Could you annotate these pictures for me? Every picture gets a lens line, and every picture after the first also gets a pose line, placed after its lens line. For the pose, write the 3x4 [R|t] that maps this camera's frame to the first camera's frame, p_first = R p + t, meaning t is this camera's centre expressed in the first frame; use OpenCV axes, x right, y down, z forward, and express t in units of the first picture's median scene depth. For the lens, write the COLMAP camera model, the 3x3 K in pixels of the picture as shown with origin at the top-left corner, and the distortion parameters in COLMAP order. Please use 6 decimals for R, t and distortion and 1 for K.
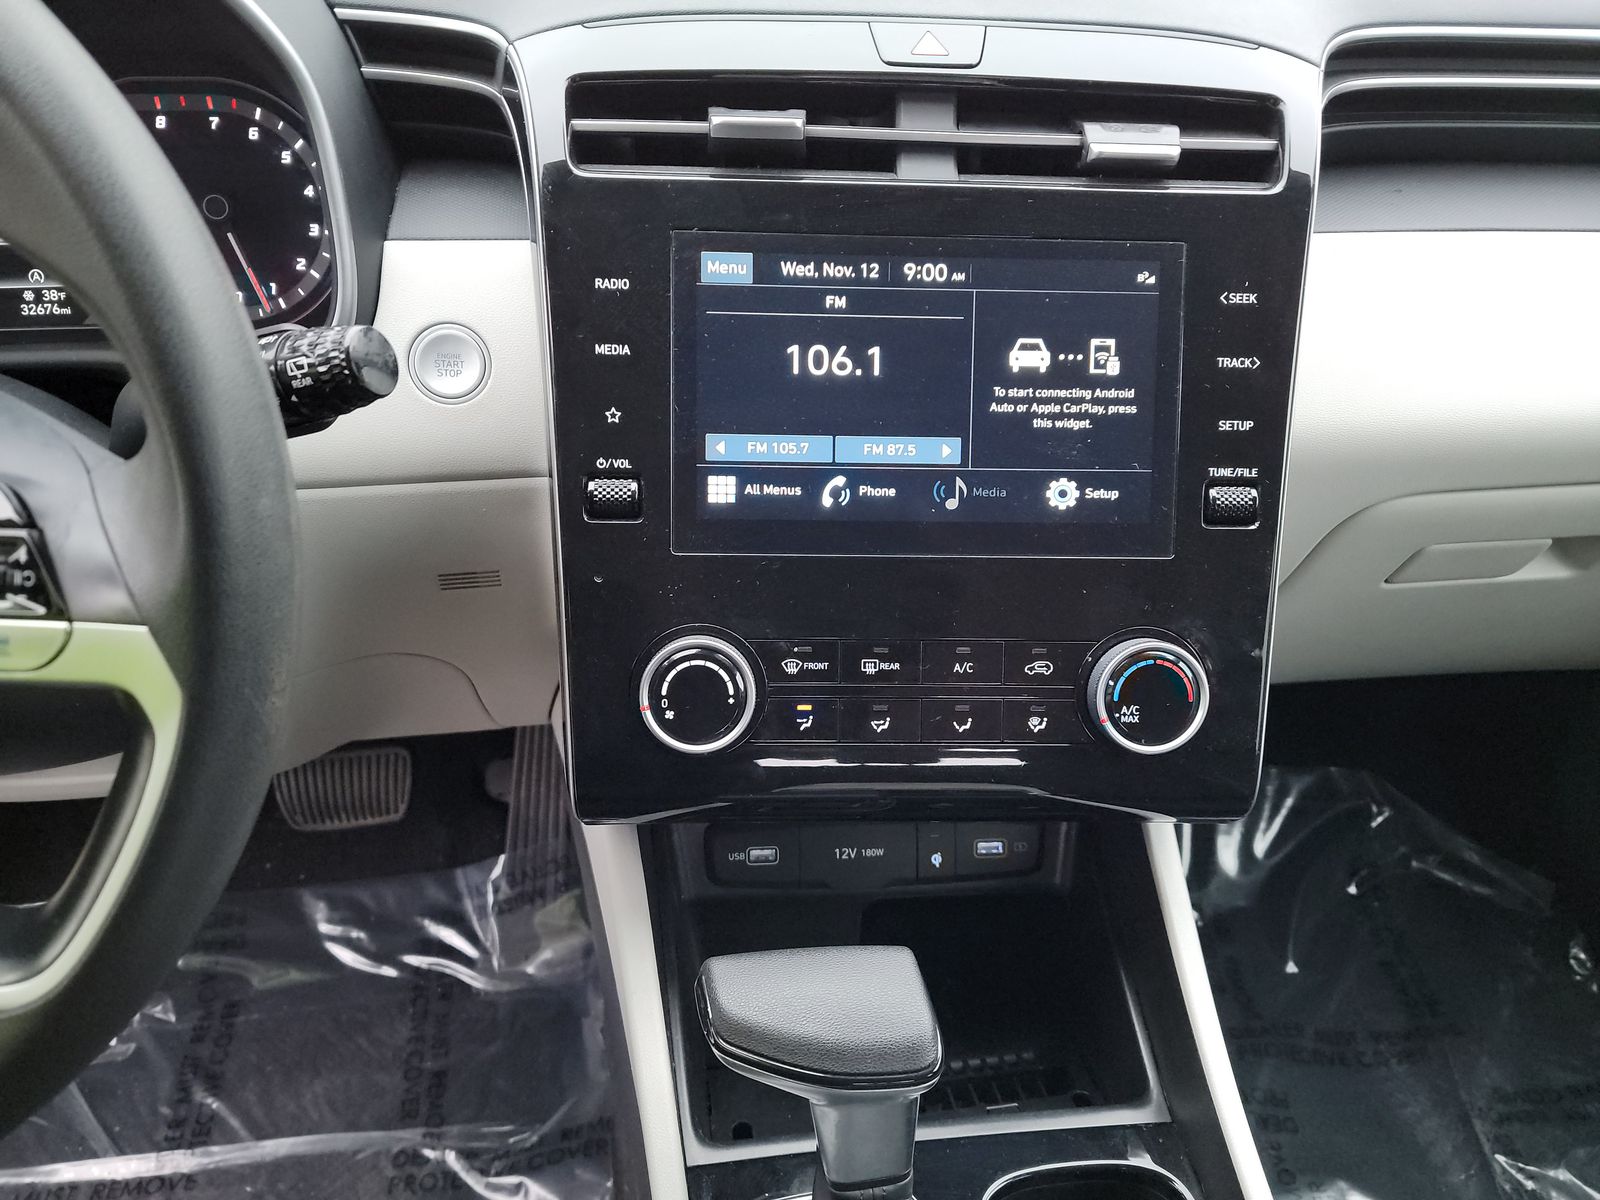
lens RADIAL K [[1031.9, 0, 780.0], [0, 1031.9, 600.1], [0, 0, 1]] dist [0.040447, -0.045439]
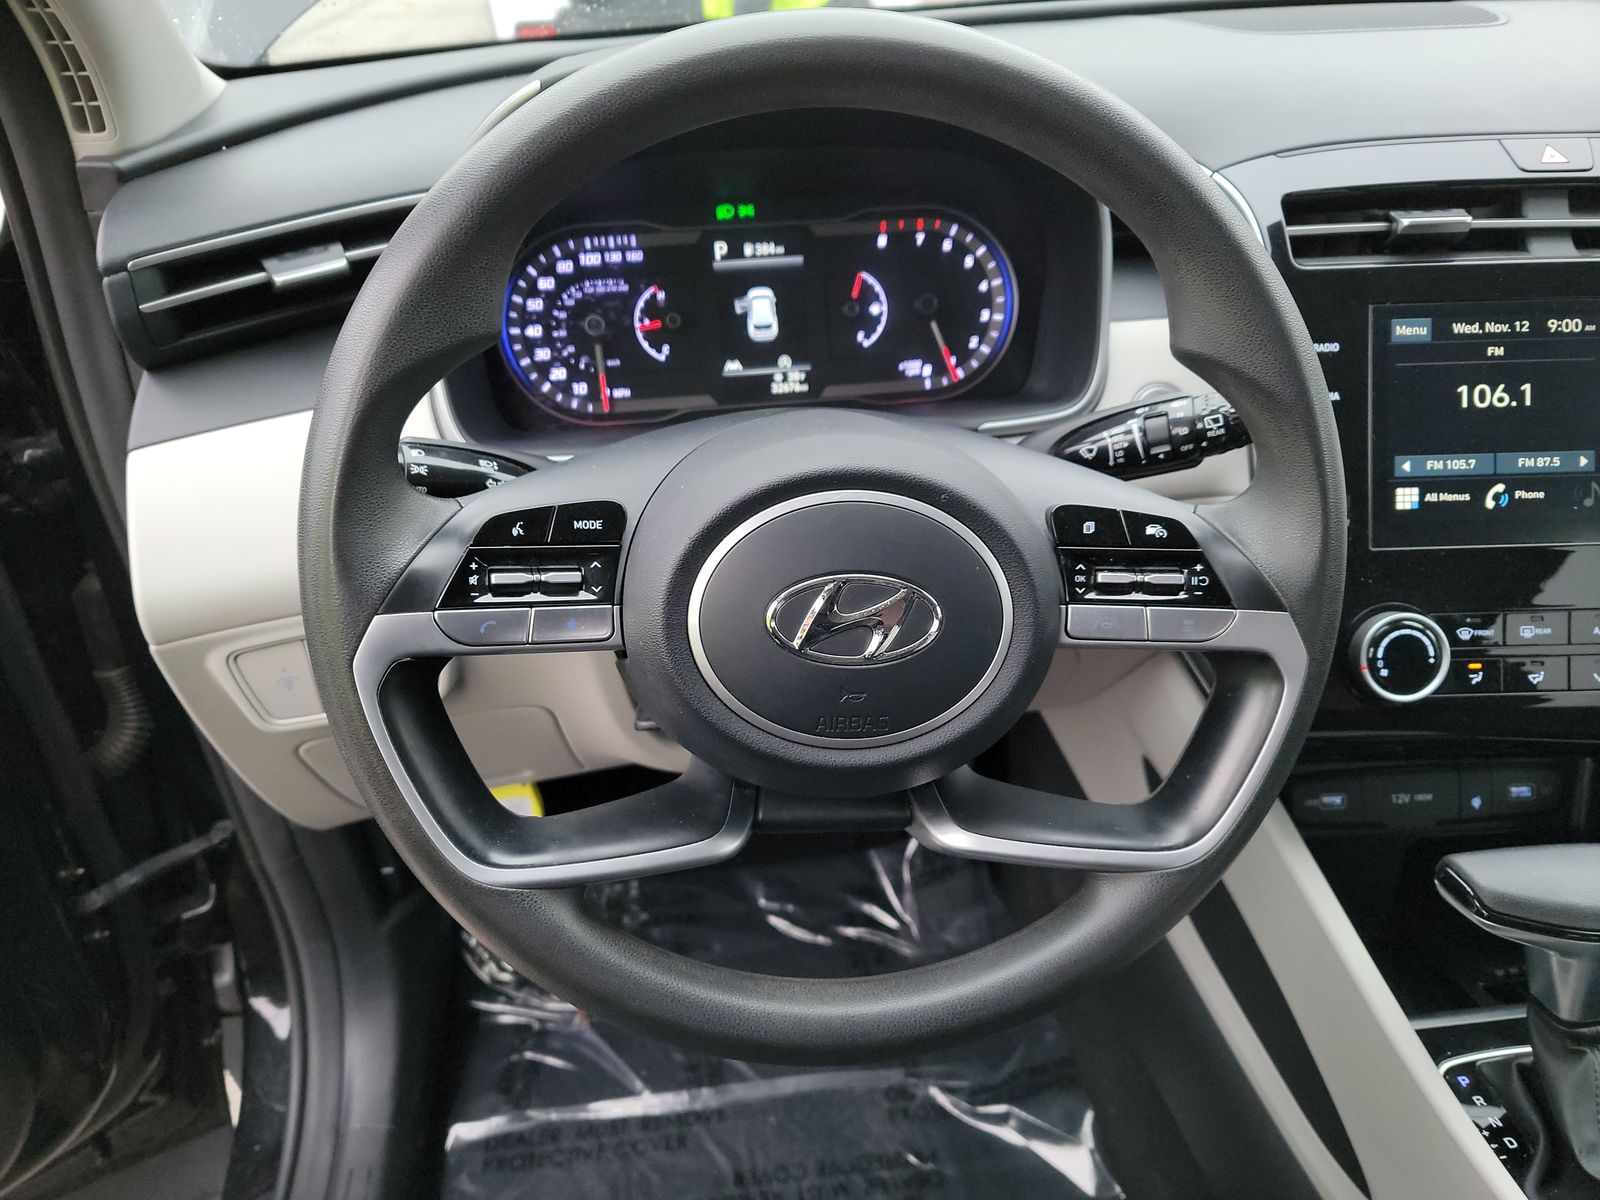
lens RADIAL K [[1031.9, 0, 780.0], [0, 1031.9, 600.1], [0, 0, 1]] dist [0.040447, -0.045439]
pose [[0.997721, -0.037288, -0.056237, -0.768241], [0.035643, 0.998915, -0.029962, 0.031290], [0.057294, 0.027889, 0.997968, -0.343062]]
